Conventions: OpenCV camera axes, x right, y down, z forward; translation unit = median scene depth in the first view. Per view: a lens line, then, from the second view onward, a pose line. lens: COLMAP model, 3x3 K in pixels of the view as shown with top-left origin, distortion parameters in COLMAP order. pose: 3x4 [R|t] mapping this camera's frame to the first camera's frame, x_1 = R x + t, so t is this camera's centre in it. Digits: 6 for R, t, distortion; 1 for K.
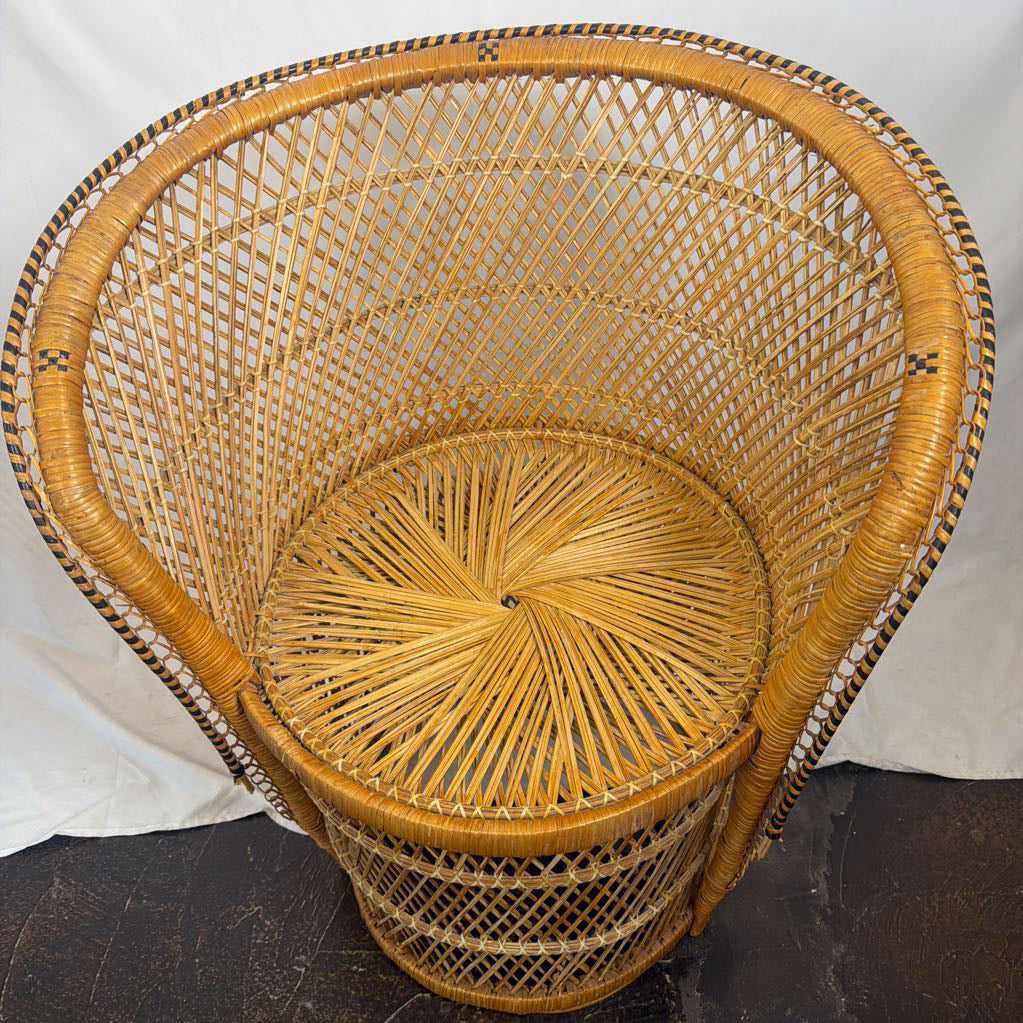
lens RADIAL K [[963.5, 0, 511.5], [0, 963.5, 518.2], [0, 0, 1]] dist [0.117014, -0.232709]
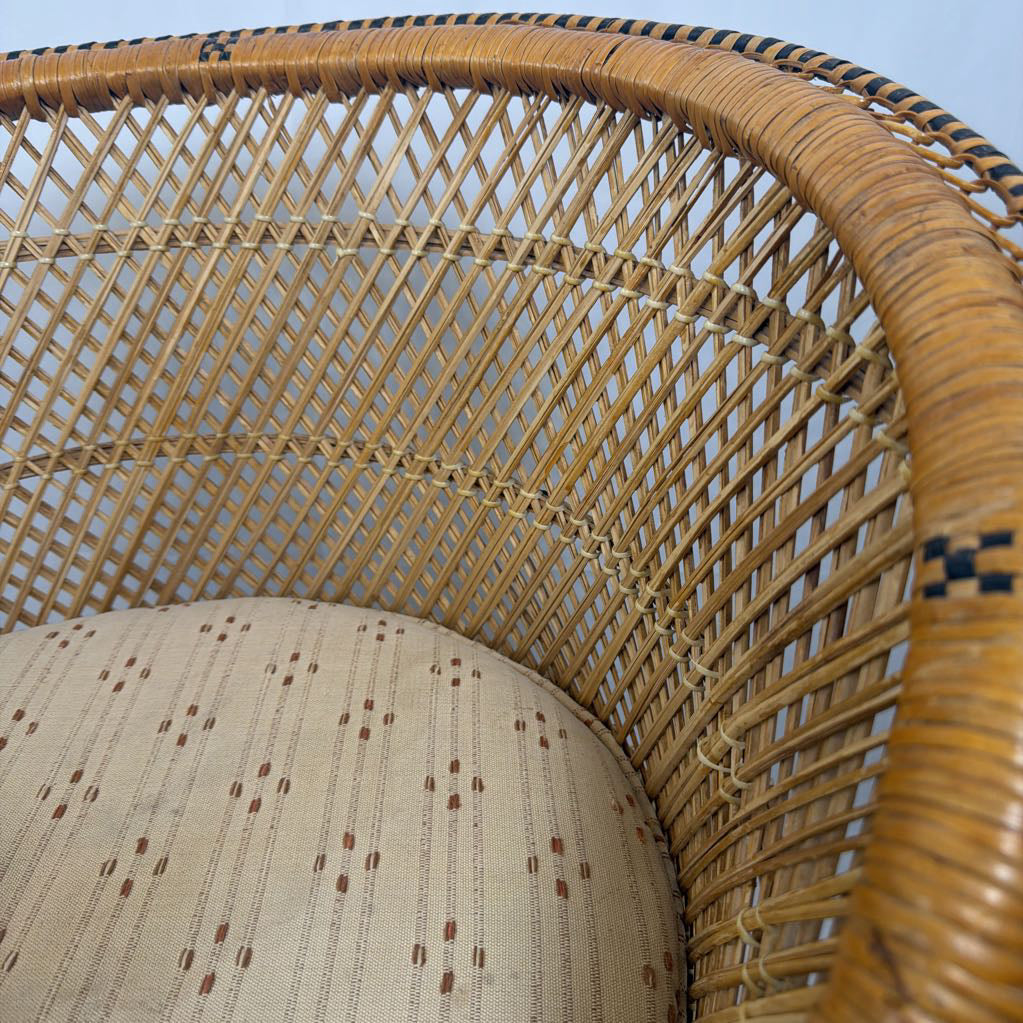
lens RADIAL K [[981.6, 0, 510.4], [0, 981.6, 504.4], [0, 0, 1]] dist [0.125922, -0.337308]
pose [[0.994952, 0.058016, -0.081884, 0.226655], [-0.077895, 0.960916, -0.265656, -0.060346], [0.063272, 0.270693, 0.960584, 0.513091]]
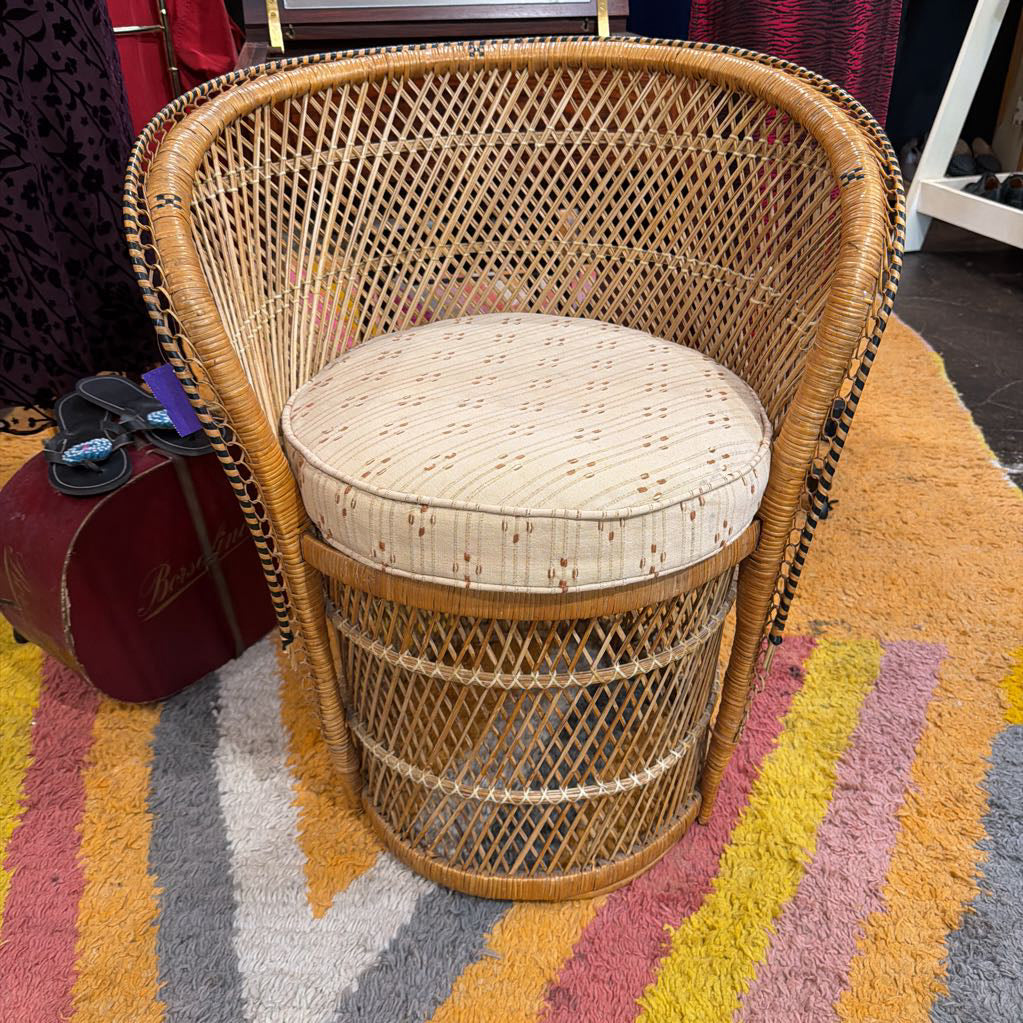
lens RADIAL K [[971.4, 0, 508.9], [0, 971.4, 513.0], [0, 0, 1]] dist [0.130625, -0.329515]
pose [[0.985471, -0.049101, 0.162590, -0.227347], [0.089055, 0.964533, -0.248487, 0.449498], [-0.144622, 0.259356, 0.954892, -0.091706]]
